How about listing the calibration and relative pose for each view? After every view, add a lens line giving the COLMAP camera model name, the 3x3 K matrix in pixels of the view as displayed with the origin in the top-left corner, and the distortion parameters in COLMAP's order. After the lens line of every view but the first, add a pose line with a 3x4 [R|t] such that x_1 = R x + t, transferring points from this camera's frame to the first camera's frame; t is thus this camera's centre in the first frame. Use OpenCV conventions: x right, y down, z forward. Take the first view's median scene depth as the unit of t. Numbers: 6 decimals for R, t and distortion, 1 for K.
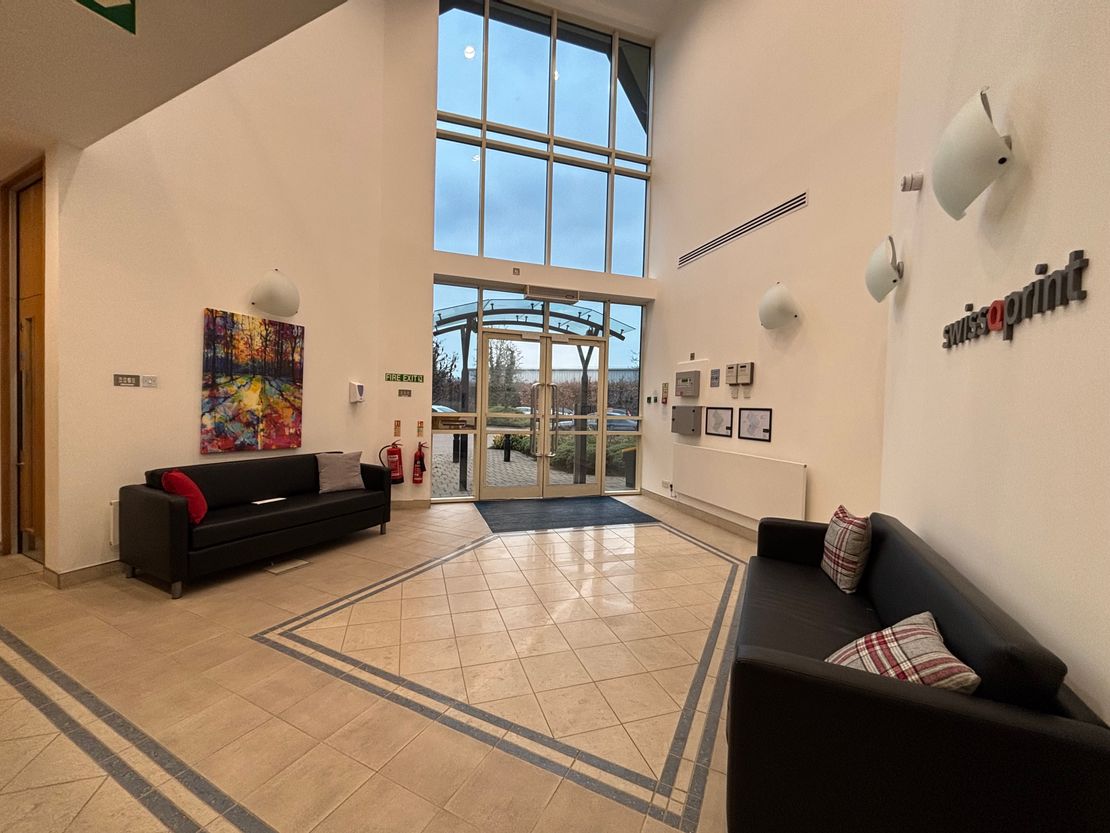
lens RADIAL K [[445.2, 0, 556.0], [0, 445.2, 414.4], [0, 0, 1]] dist [-0.003259, -0.000110]
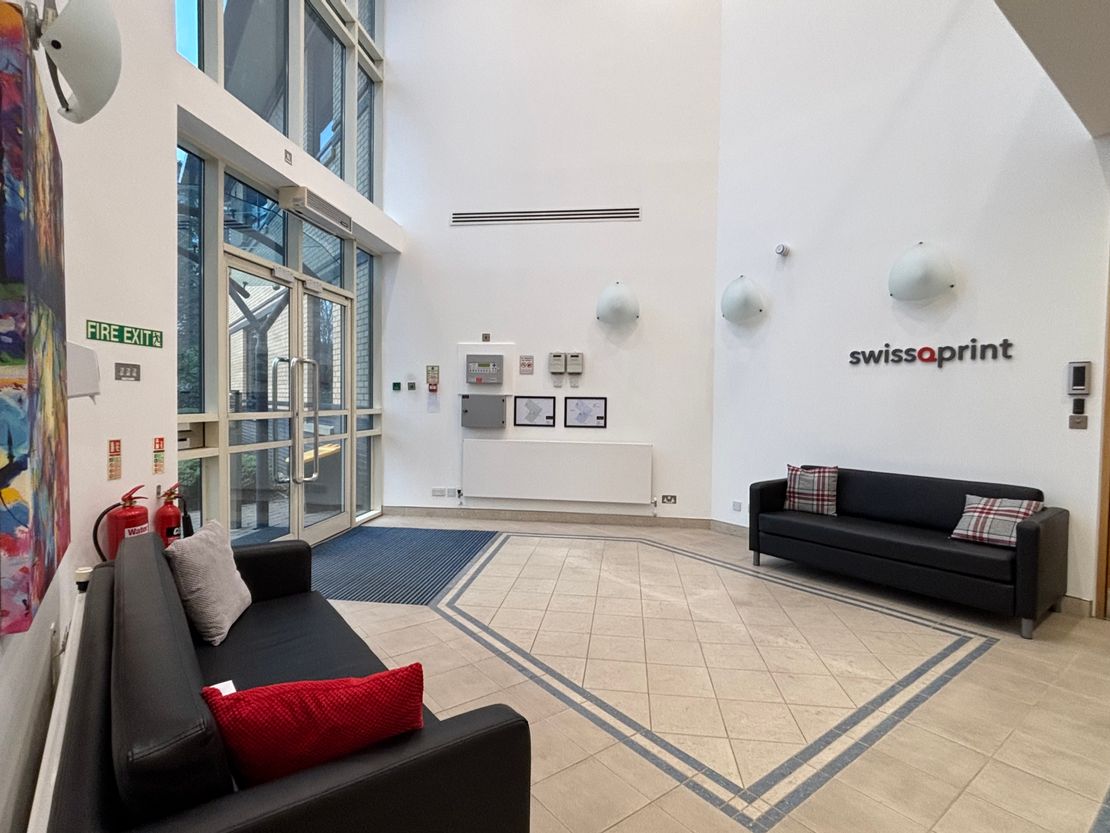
lens RADIAL K [[556.0, 0, 555.2], [0, 556.0, 417.7], [0, 0, 1]] dist [0.007266, -0.002190]
pose [[0.434061, -0.049295, 0.899534, -0.719247], [0.017330, 0.998774, 0.046371, -0.026096], [-0.900717, -0.004539, 0.434383, 0.479628]]
